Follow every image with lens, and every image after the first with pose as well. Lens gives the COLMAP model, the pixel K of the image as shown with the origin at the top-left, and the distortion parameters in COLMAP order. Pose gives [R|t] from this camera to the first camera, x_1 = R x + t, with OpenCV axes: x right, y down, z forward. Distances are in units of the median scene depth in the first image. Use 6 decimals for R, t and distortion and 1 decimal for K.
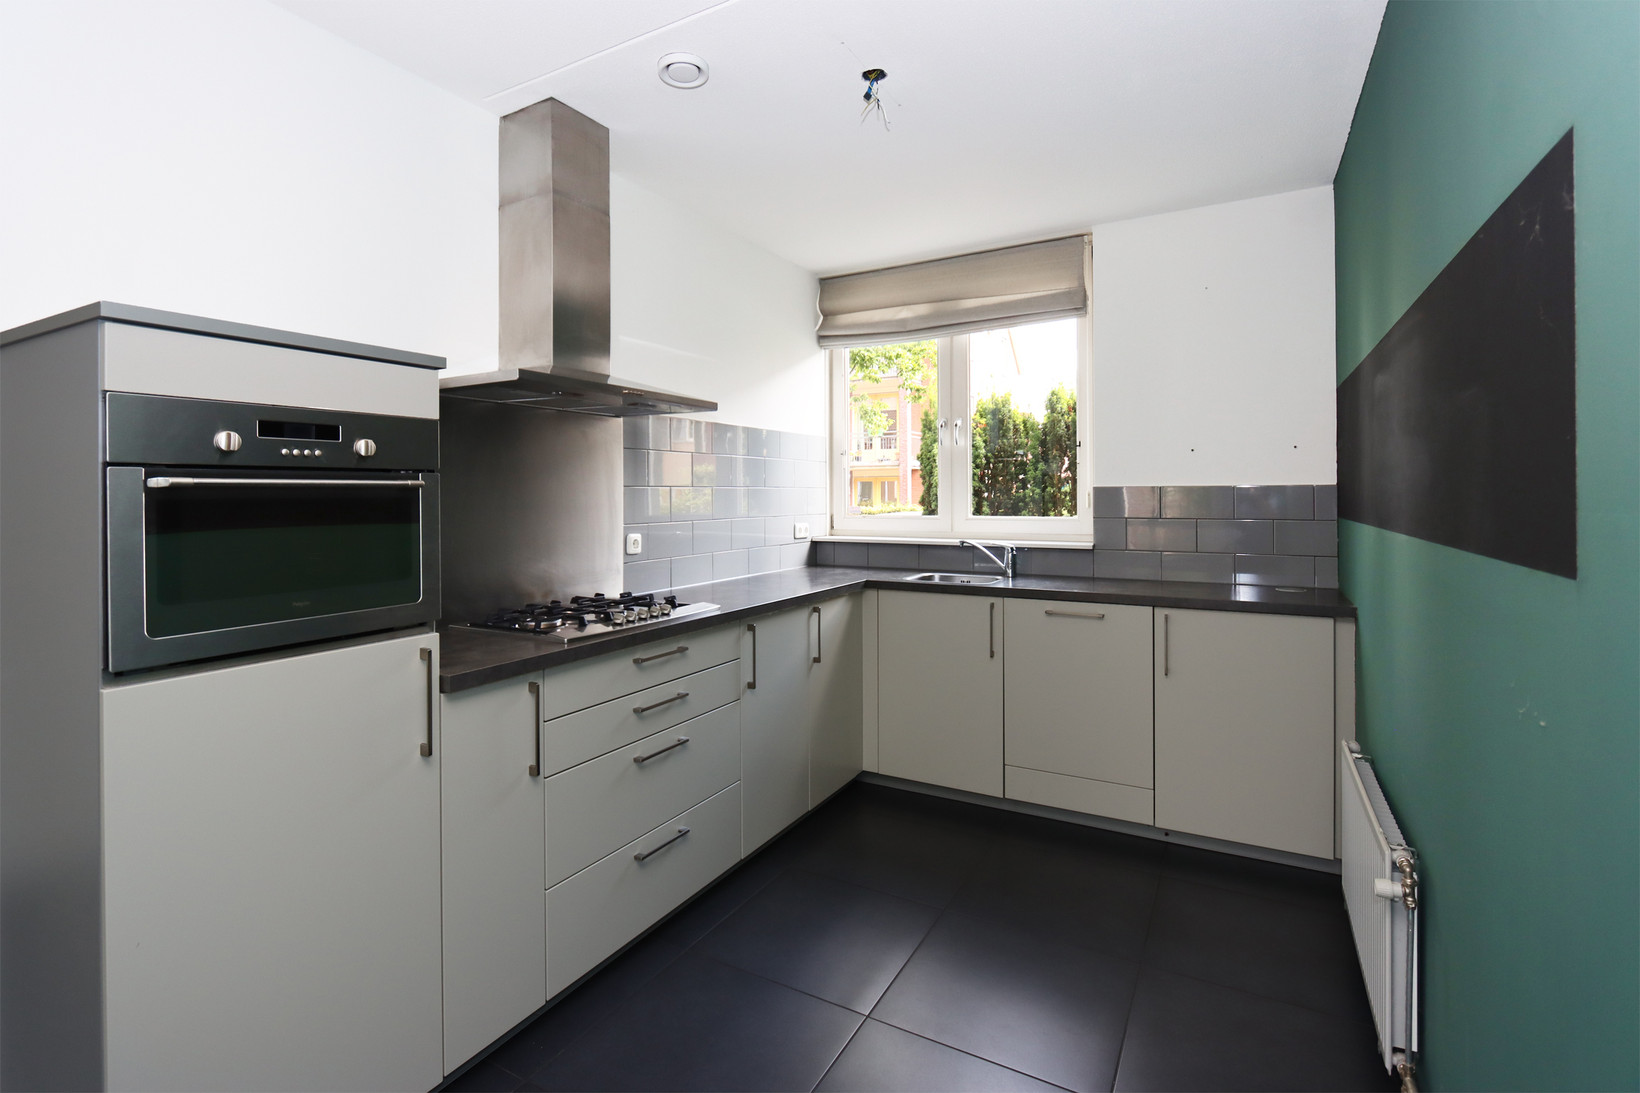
lens RADIAL K [[769.0, 0, 823.8], [0, 769.0, 490.7], [0, 0, 1]] dist [-0.003039, -0.002297]
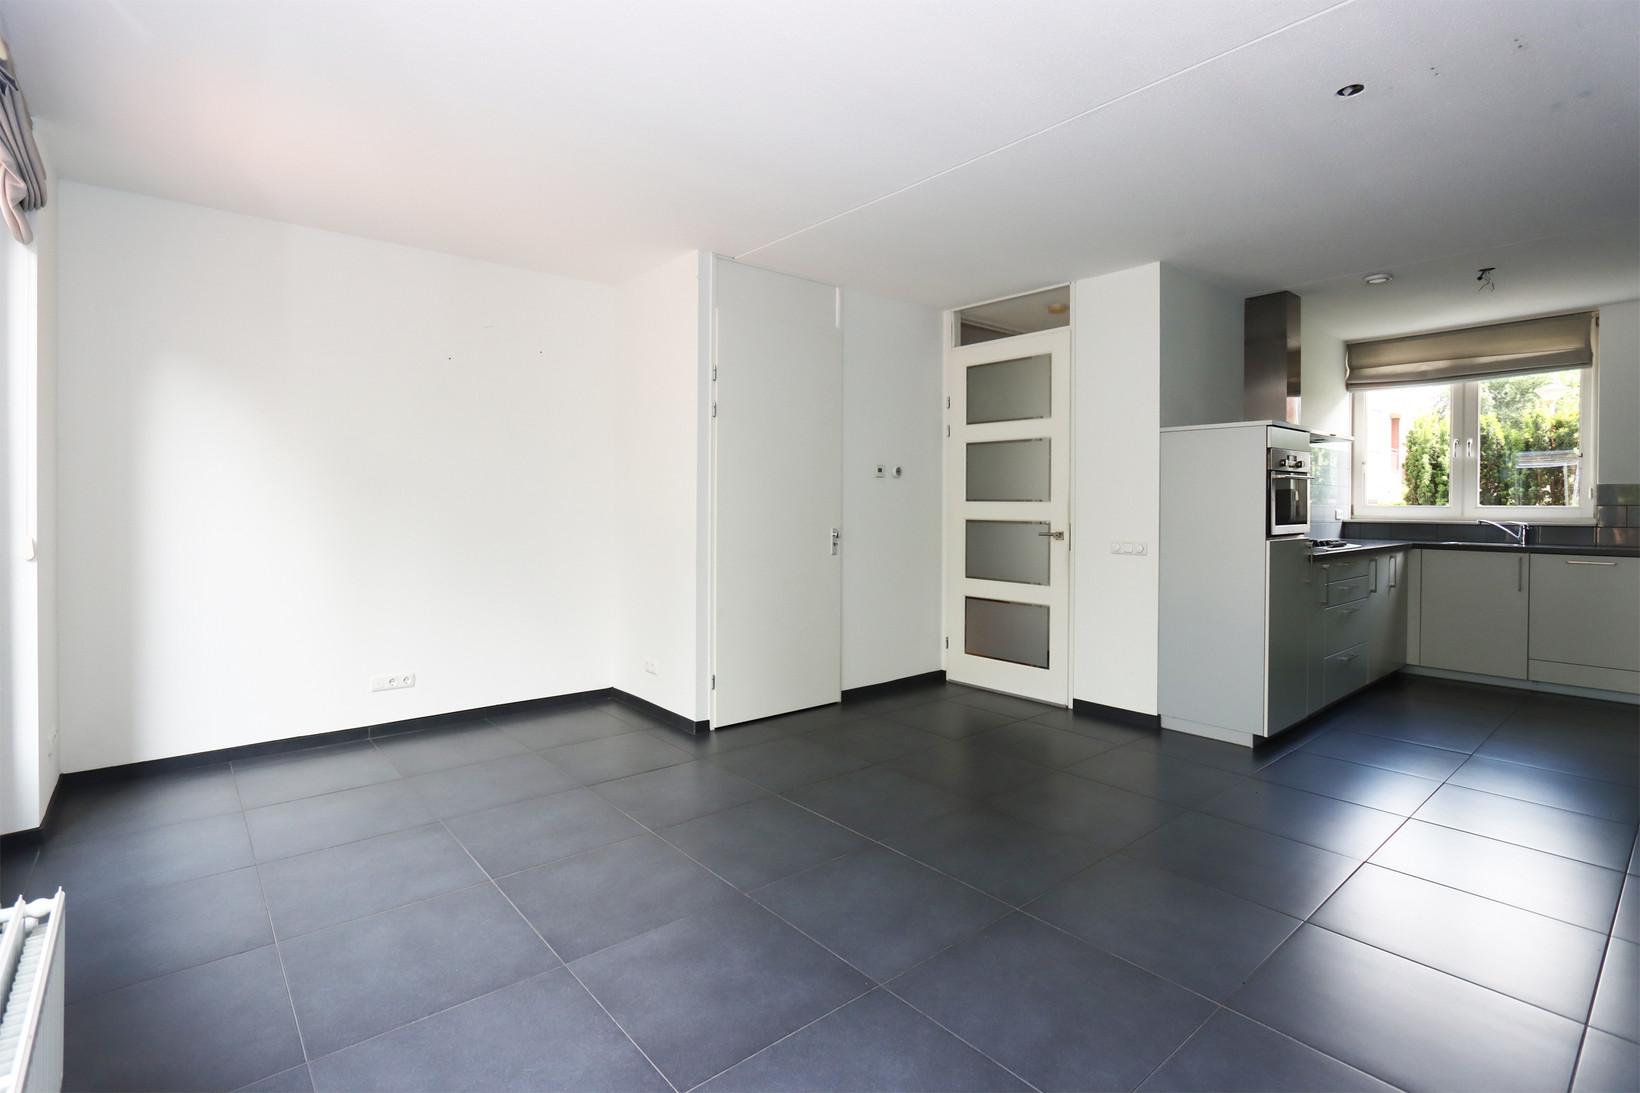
lens RADIAL K [[769.0, 0, 792.5], [0, 769.0, 507.3], [0, 0, 1]] dist [-0.003039, -0.002297]
pose [[0.928811, 0.014420, -0.370273, -0.485178], [-0.010006, 0.999854, 0.013841, 0.029779], [0.370419, -0.009151, 0.928820, -0.836841]]
